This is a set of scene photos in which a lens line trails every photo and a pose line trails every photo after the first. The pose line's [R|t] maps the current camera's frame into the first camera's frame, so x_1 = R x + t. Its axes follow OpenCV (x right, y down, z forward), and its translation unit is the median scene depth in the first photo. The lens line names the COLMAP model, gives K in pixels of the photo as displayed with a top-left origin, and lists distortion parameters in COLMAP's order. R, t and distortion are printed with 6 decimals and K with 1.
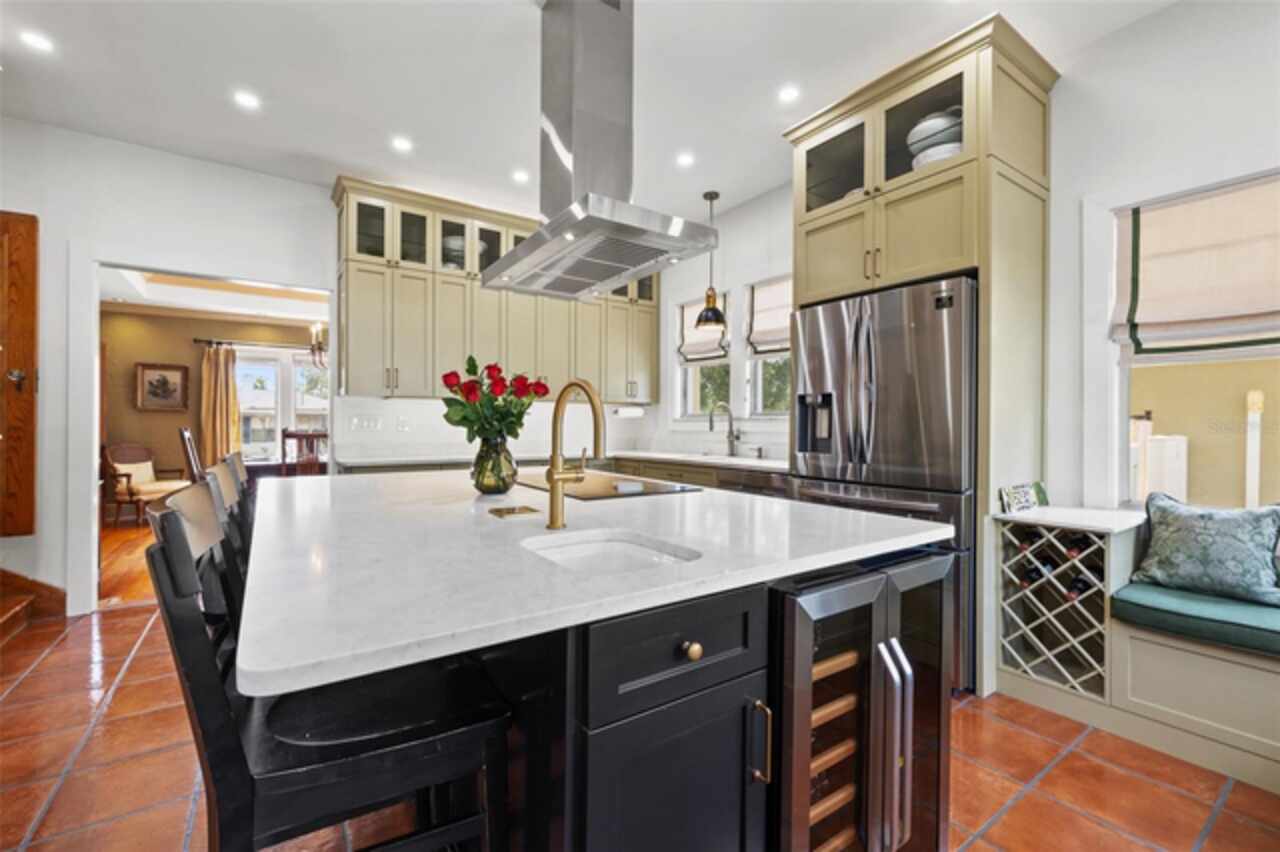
lens RADIAL K [[540.3, 0, 634.1], [0, 540.3, 426.0], [0, 0, 1]] dist [0.000491, 0.000212]
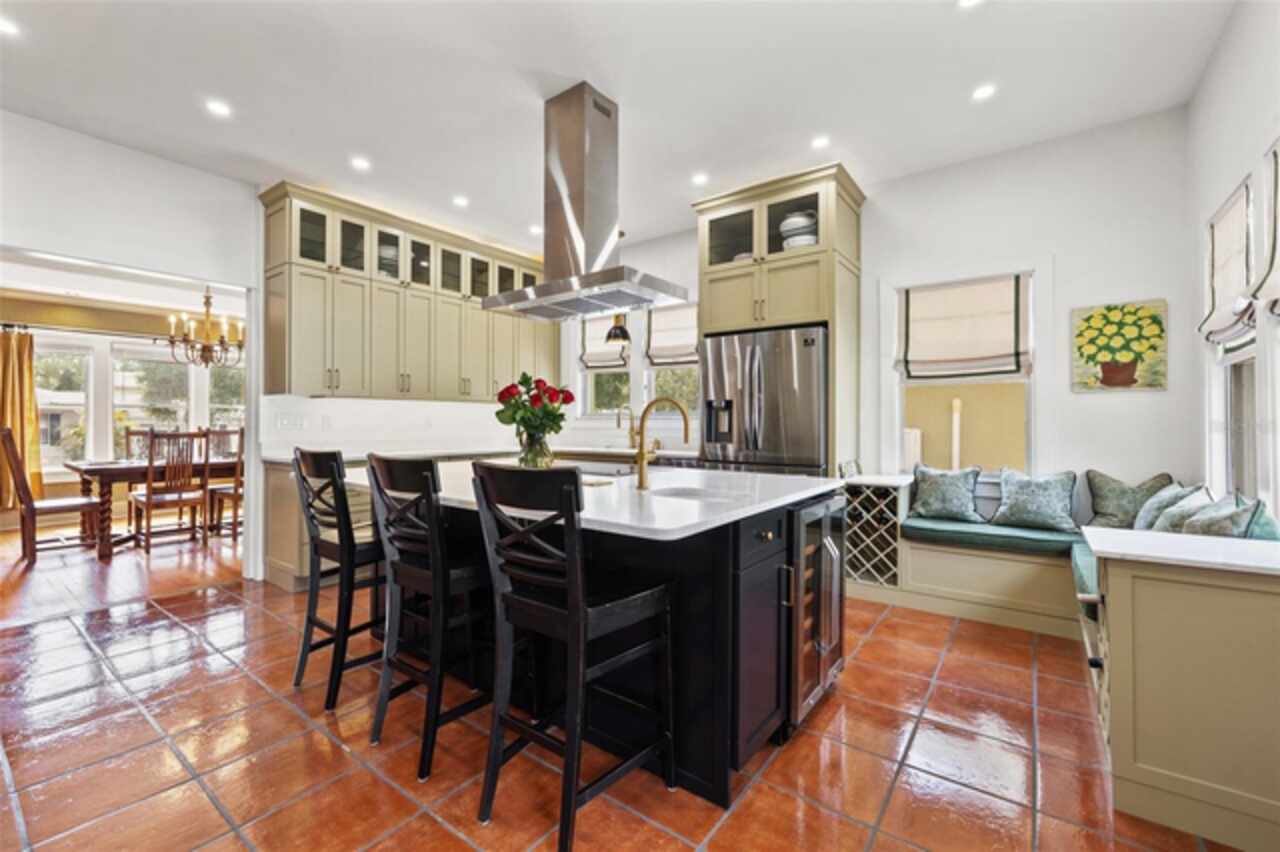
lens RADIAL K [[540.3, 0, 629.6], [0, 540.3, 420.8], [0, 0, 1]] dist [0.000491, 0.000212]
pose [[0.947889, -0.001068, 0.318598, -0.314198], [0.002781, 0.999984, -0.004924, -0.000522], [-0.318588, 0.005553, 0.947877, -0.225916]]
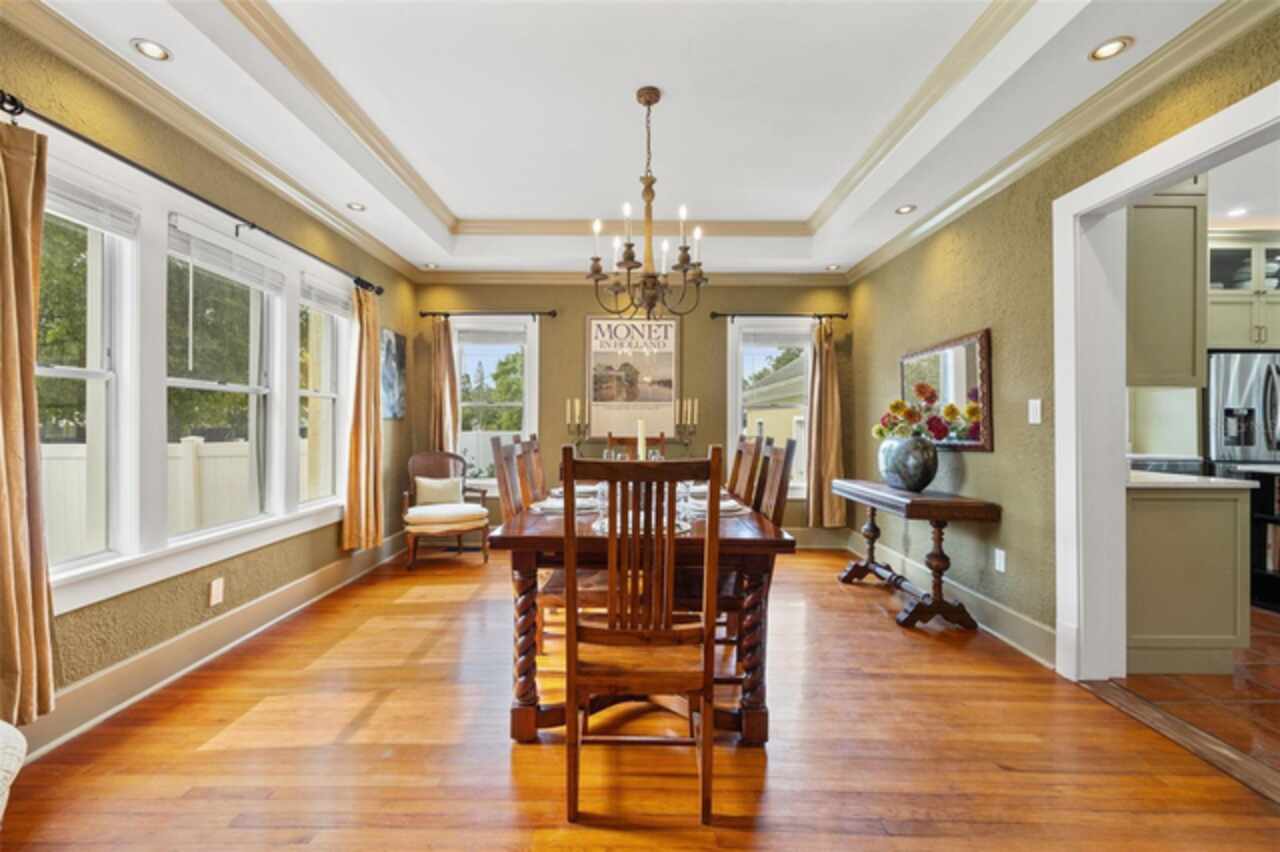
lens RADIAL K [[540.3, 0, 624.5], [0, 540.3, 424.6], [0, 0, 1]] dist [0.000491, 0.000212]
pose [[0.571108, -0.001359, 0.820874, -1.967552], [-0.003789, 0.999984, 0.004292, -0.011415], [-0.820866, -0.005562, 0.571093, 1.544375]]
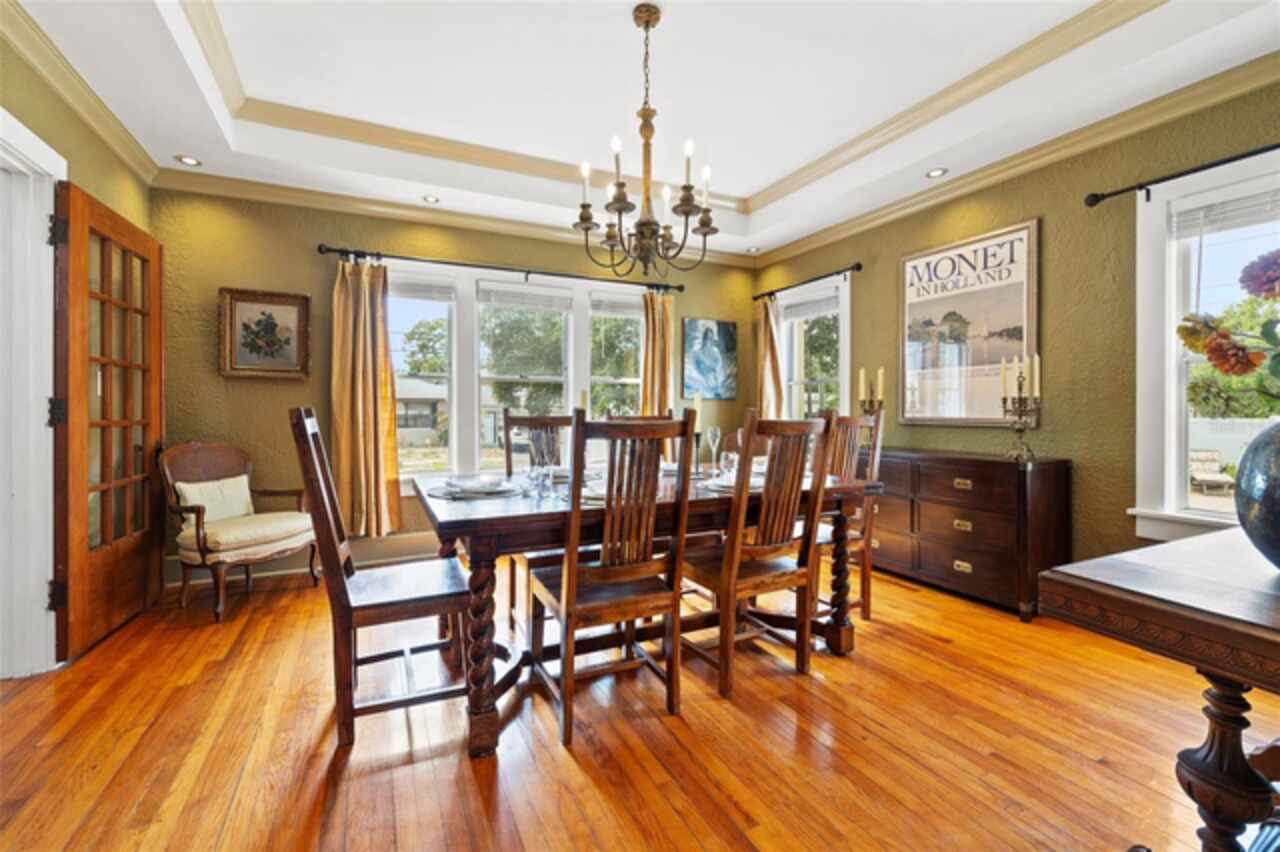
lens RADIAL K [[540.3, 0, 638.5], [0, 540.3, 410.7], [0, 0, 1]] dist [0.000491, 0.000212]
pose [[0.990843, -0.007041, -0.134833, -1.025319], [0.007554, 0.999966, 0.003298, 0.011669], [0.134805, -0.004286, 0.990863, 1.222232]]
